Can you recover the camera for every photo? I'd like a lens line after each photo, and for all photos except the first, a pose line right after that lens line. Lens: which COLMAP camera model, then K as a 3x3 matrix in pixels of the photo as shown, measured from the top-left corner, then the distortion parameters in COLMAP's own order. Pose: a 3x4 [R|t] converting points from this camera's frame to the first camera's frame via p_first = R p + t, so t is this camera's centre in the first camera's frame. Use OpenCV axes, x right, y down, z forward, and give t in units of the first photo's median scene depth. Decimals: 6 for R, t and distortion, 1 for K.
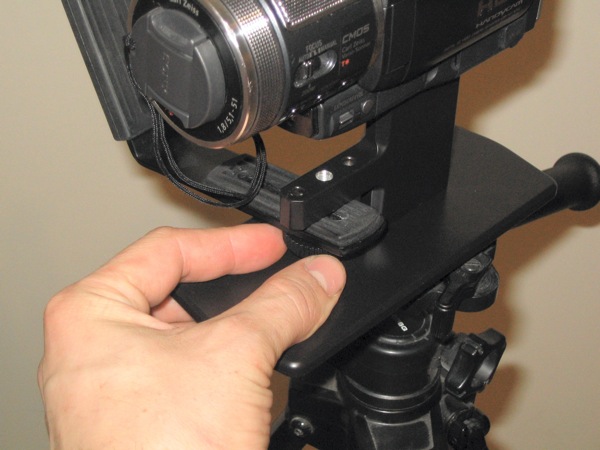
lens RADIAL K [[1261.4, 0, 300.0], [0, 1261.4, 225.0], [0, 0, 1]] dist [-0.183771, 0.064424]
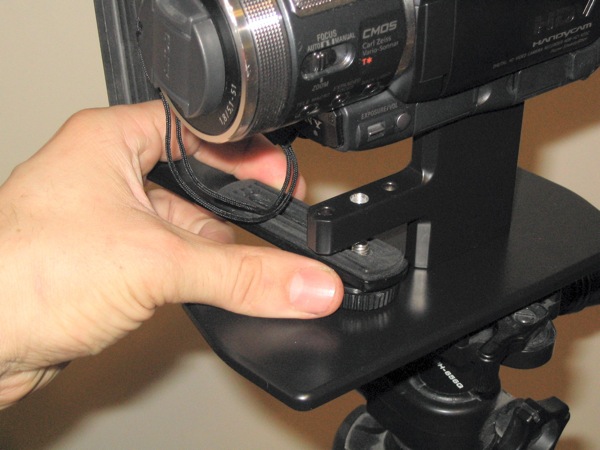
lens RADIAL K [[1261.4, 0, 300.0], [0, 1261.4, 225.0], [0, 0, 1]] dist [-0.183771, 0.064424]
pose [[0.986364, 0.075993, -0.145980, 0.130364], [-0.088369, 0.992850, -0.080243, 0.067094], [0.138839, 0.092049, 0.986028, 0.101936]]
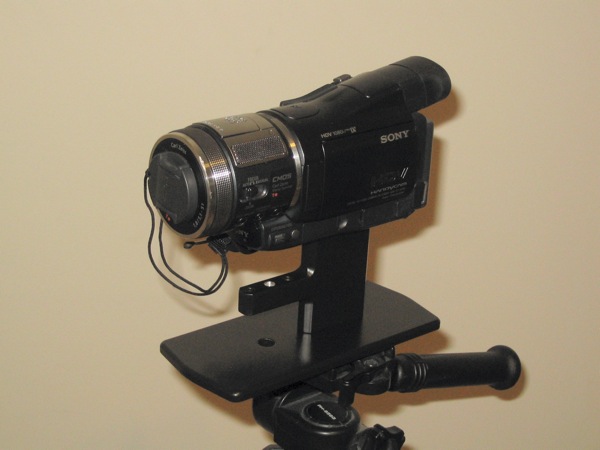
lens RADIAL K [[1261.4, 0, 300.0], [0, 1261.4, 225.0], [0, 0, 1]] dist [-0.183771, 0.064424]
pose [[0.994468, 0.061329, -0.085276, 0.213341], [-0.082332, 0.959264, -0.270250, 0.355979], [0.065229, 0.275776, 0.959006, -0.583876]]
